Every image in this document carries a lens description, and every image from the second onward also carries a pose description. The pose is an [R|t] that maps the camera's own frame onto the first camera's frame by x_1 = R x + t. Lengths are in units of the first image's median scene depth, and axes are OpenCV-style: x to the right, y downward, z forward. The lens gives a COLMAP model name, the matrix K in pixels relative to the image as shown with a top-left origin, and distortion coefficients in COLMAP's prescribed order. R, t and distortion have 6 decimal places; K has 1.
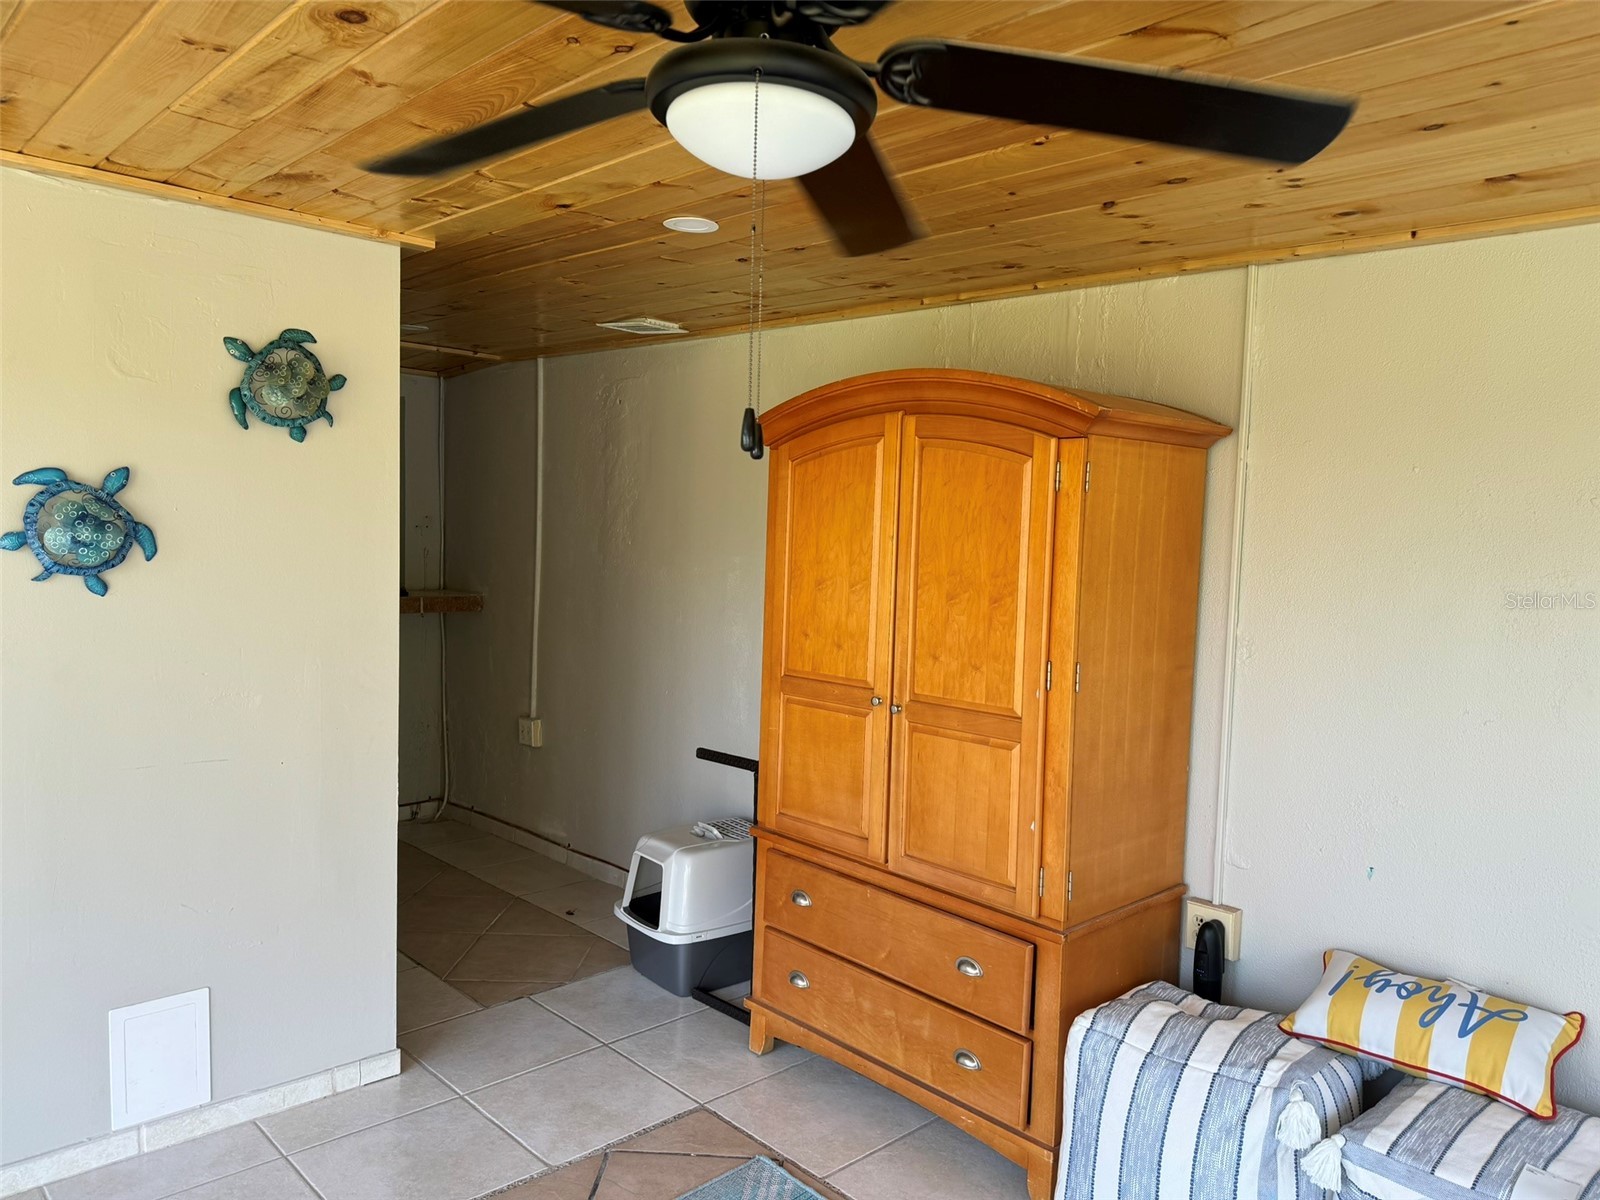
lens RADIAL K [[1131.3, 0, 800.9], [0, 1131.3, 609.6], [0, 0, 1]] dist [0.021218, -0.009256]
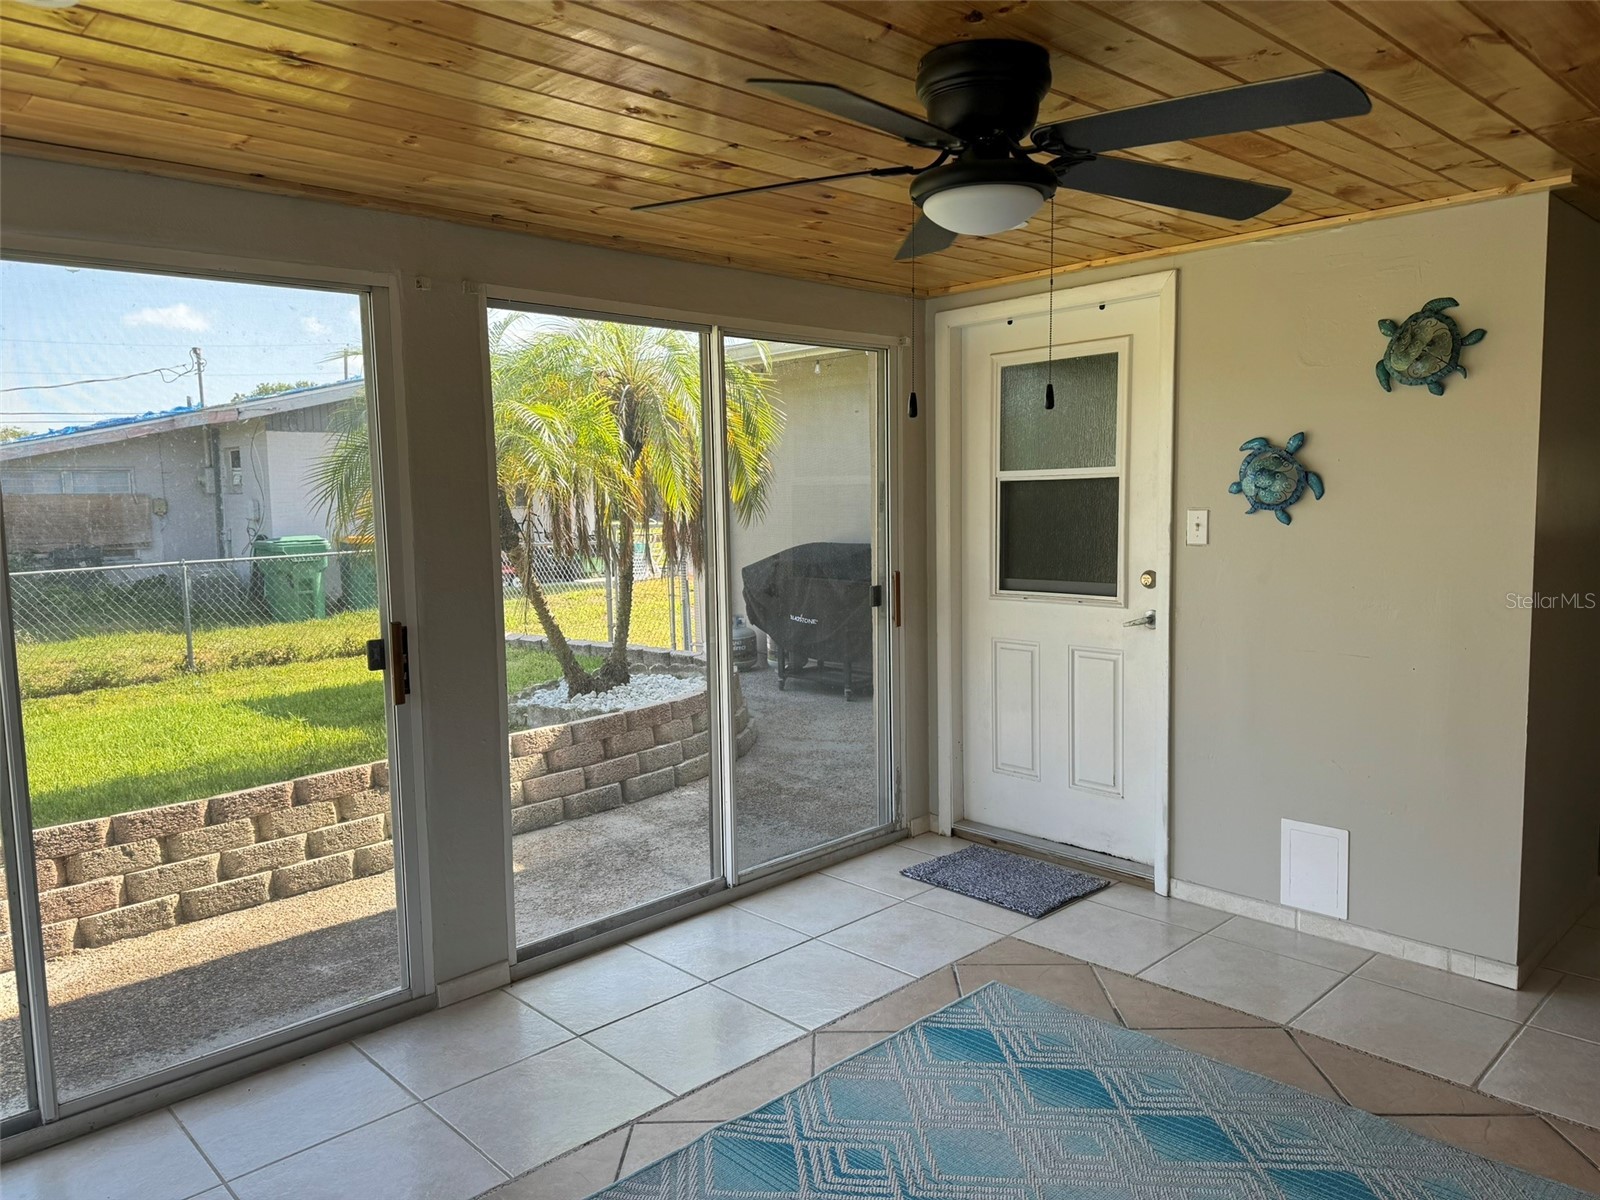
lens RADIAL K [[1131.3, 0, 800.2], [0, 1131.3, 597.0], [0, 0, 1]] dist [0.021218, -0.009256]
pose [[0.013165, 0.064955, -0.997801, 0.750035], [-0.048781, 0.996741, 0.064242, 0.015295], [0.998723, 0.047828, 0.016291, 0.352382]]
